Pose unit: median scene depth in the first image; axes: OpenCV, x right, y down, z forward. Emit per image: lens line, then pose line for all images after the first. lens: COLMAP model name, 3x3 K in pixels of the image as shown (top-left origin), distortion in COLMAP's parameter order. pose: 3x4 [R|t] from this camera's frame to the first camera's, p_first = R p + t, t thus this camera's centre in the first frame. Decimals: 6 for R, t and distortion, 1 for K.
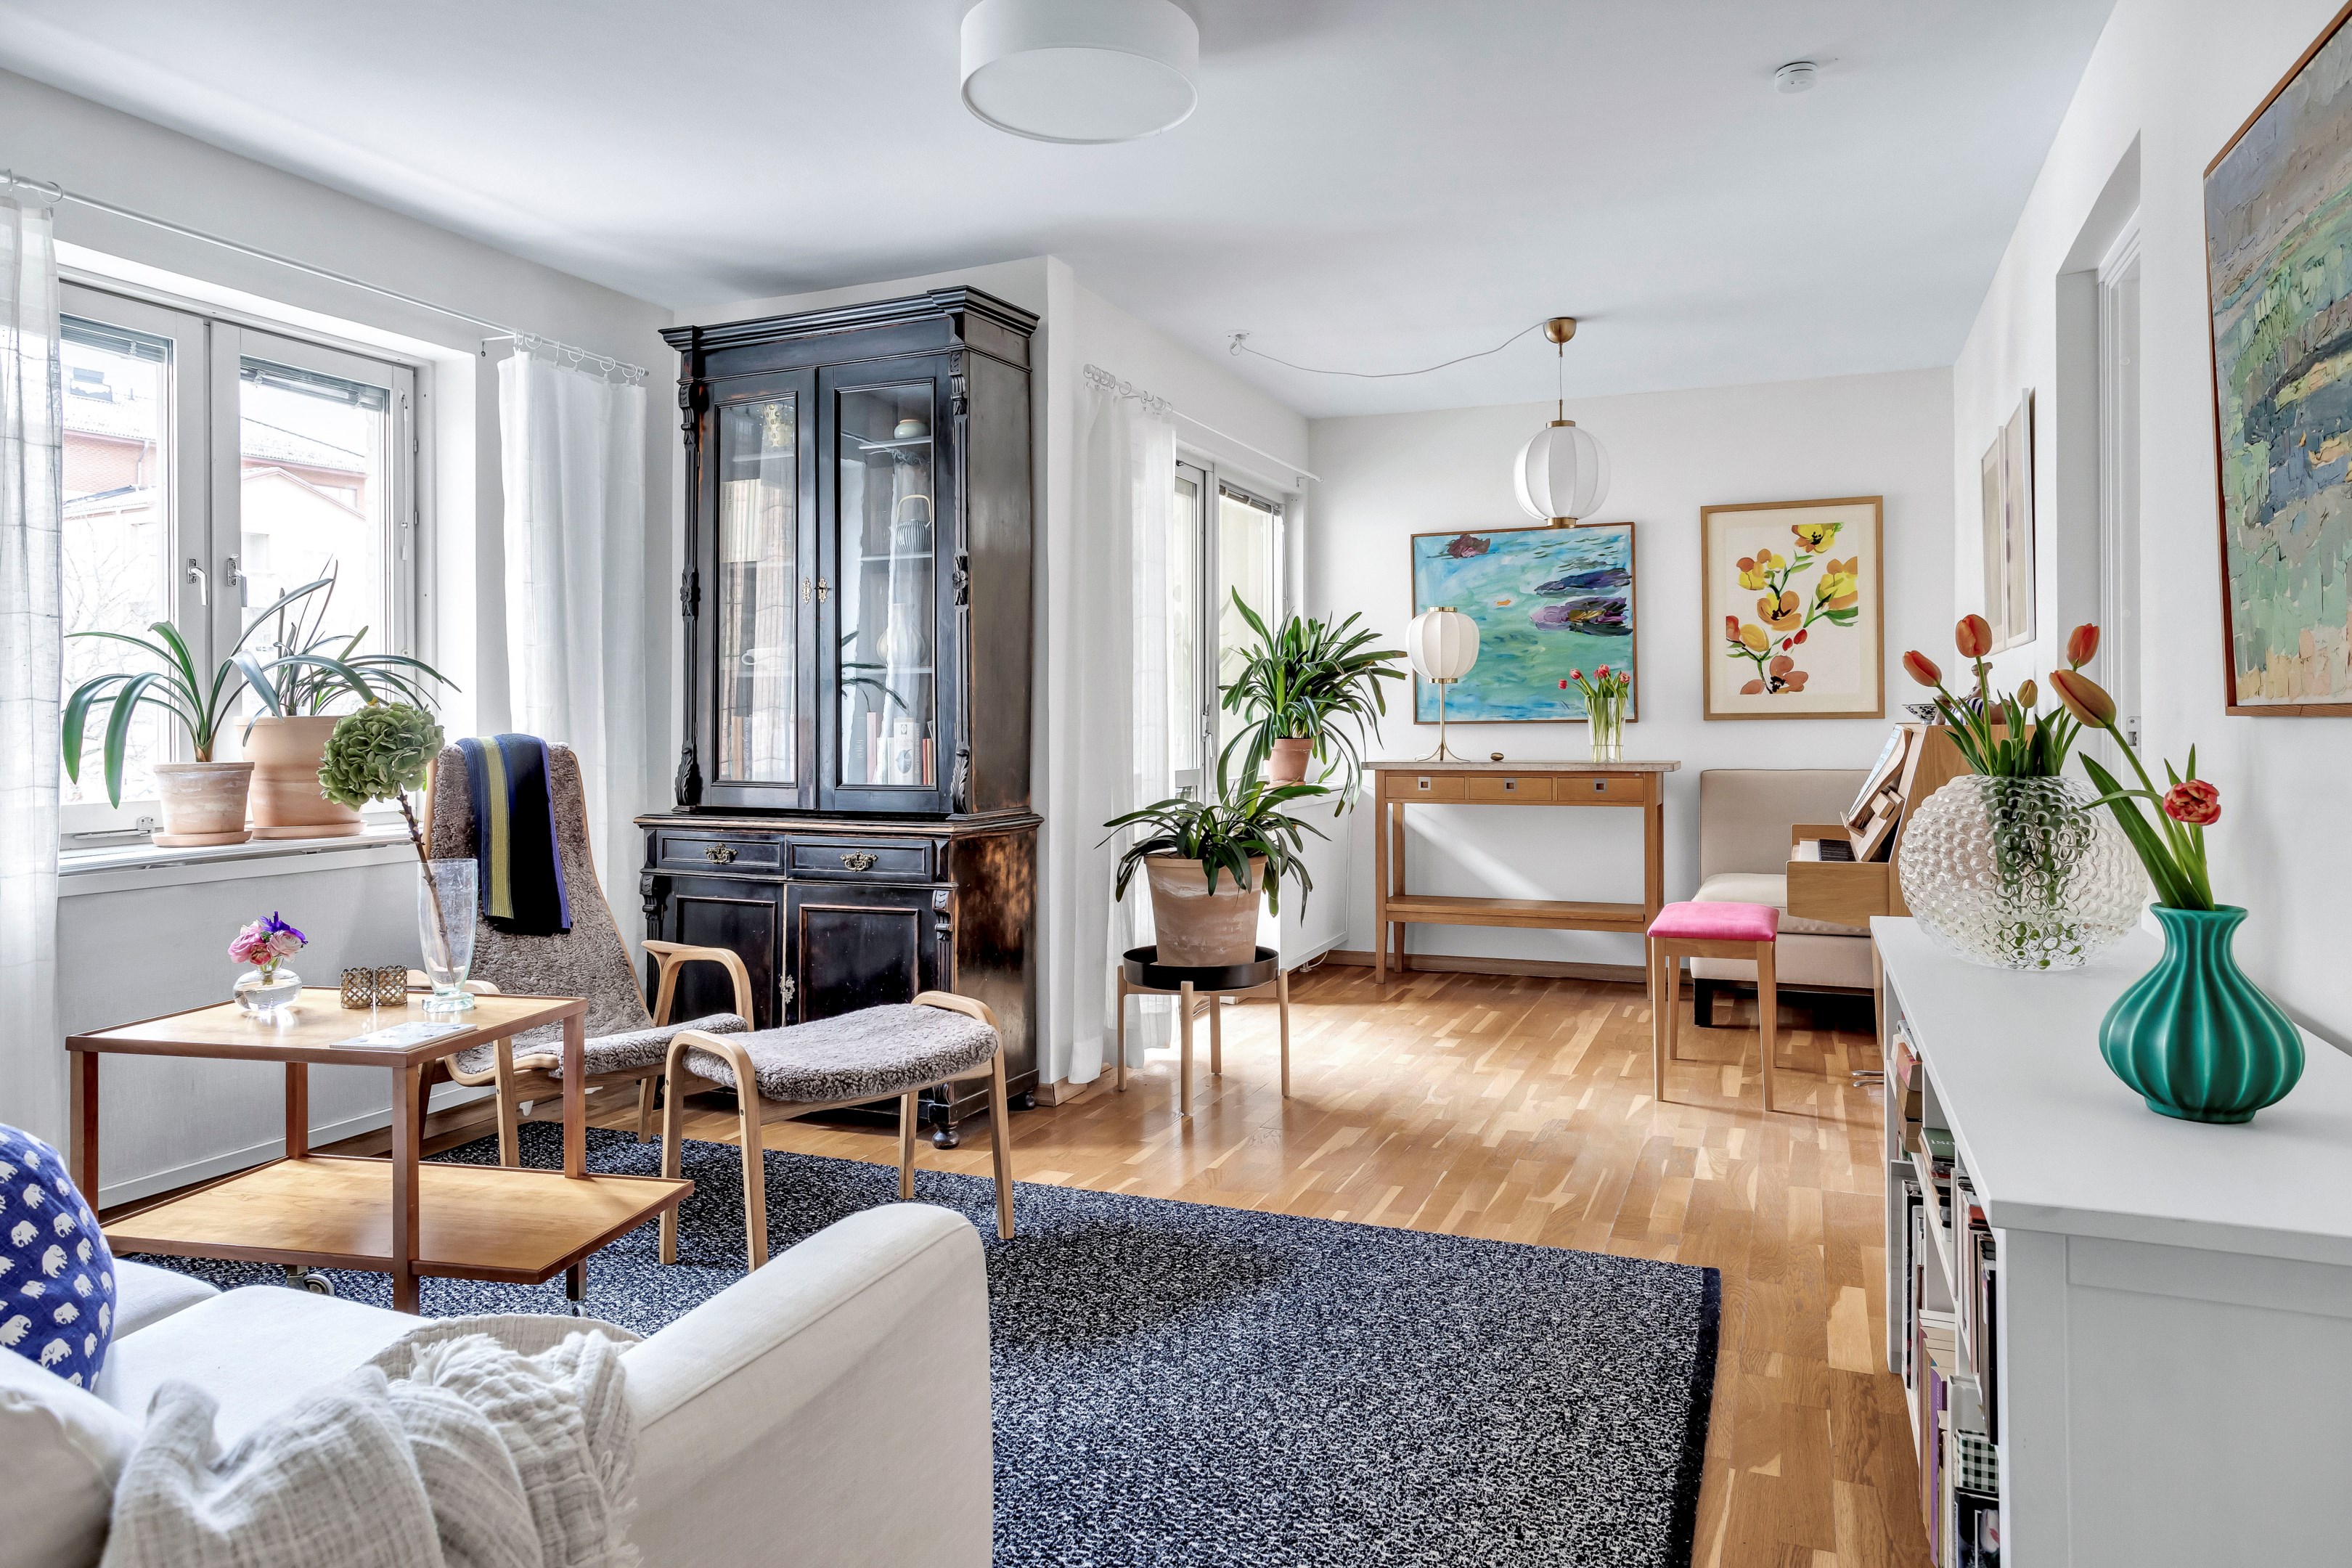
lens RADIAL K [[1399.6, 0, 1175.4], [0, 1399.6, 756.8], [0, 0, 1]] dist [-0.021746, 0.004359]
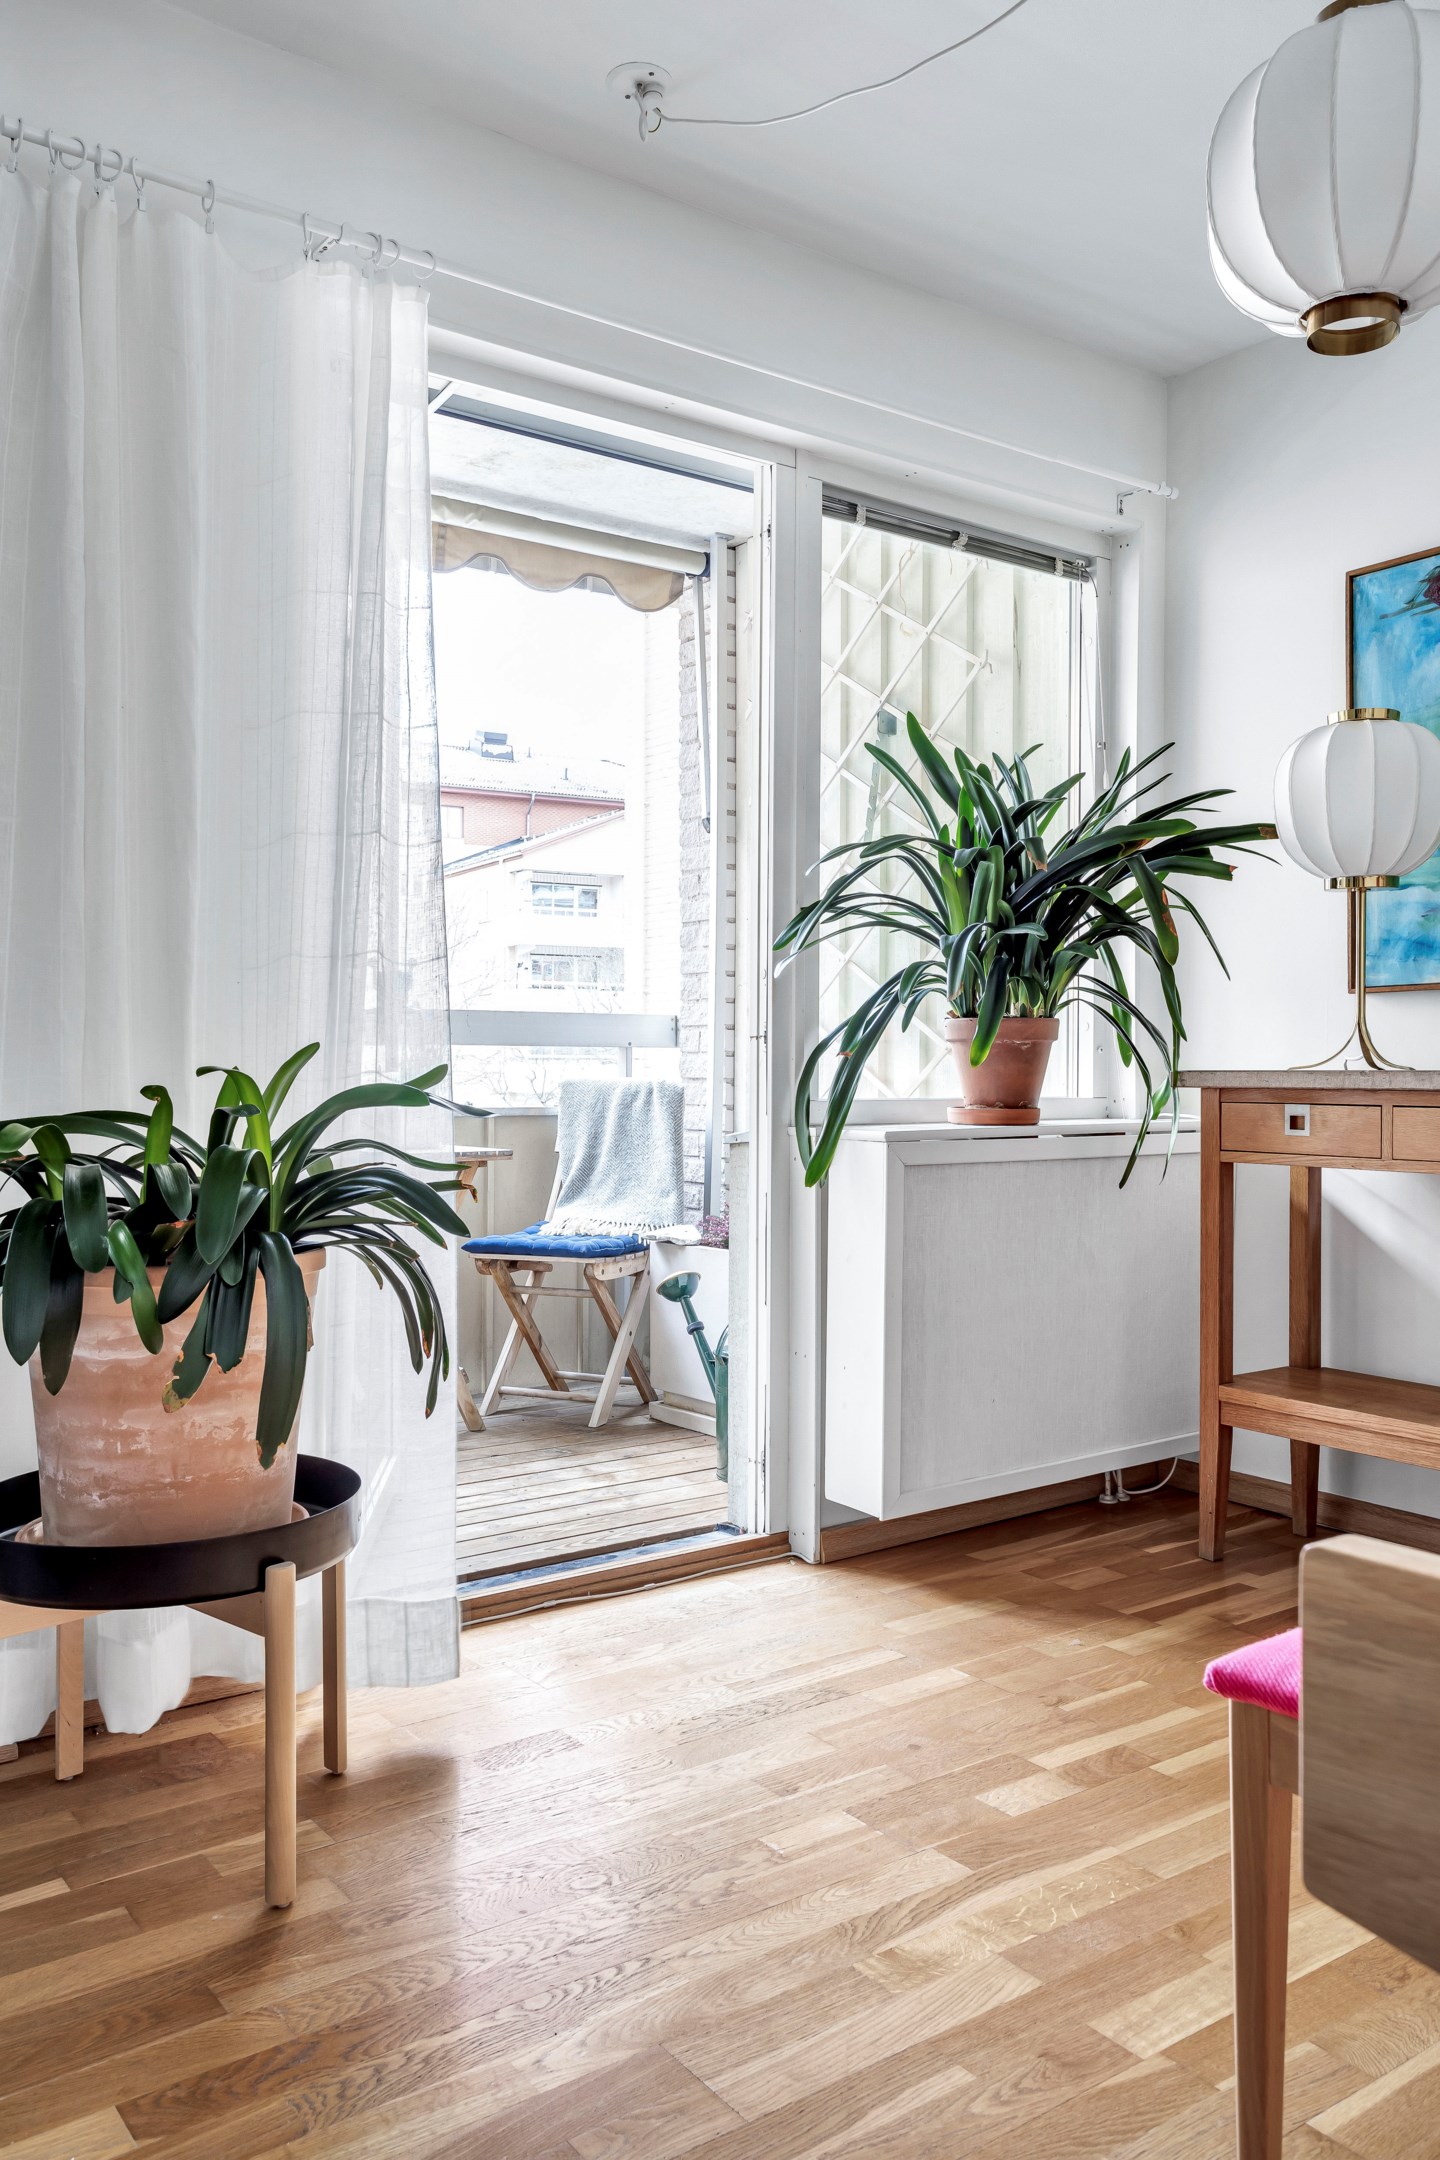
lens RADIAL K [[1610.7, 0, 720.0], [0, 1610.7, 1080.0], [0, 0, 1]] dist [-0.001414, -0.000571]
pose [[0.856137, 0.010950, -0.516633, 0.265912], [-0.019508, 0.999748, -0.011138, 0.014921], [0.516381, 0.019614, 0.856134, 0.452111]]
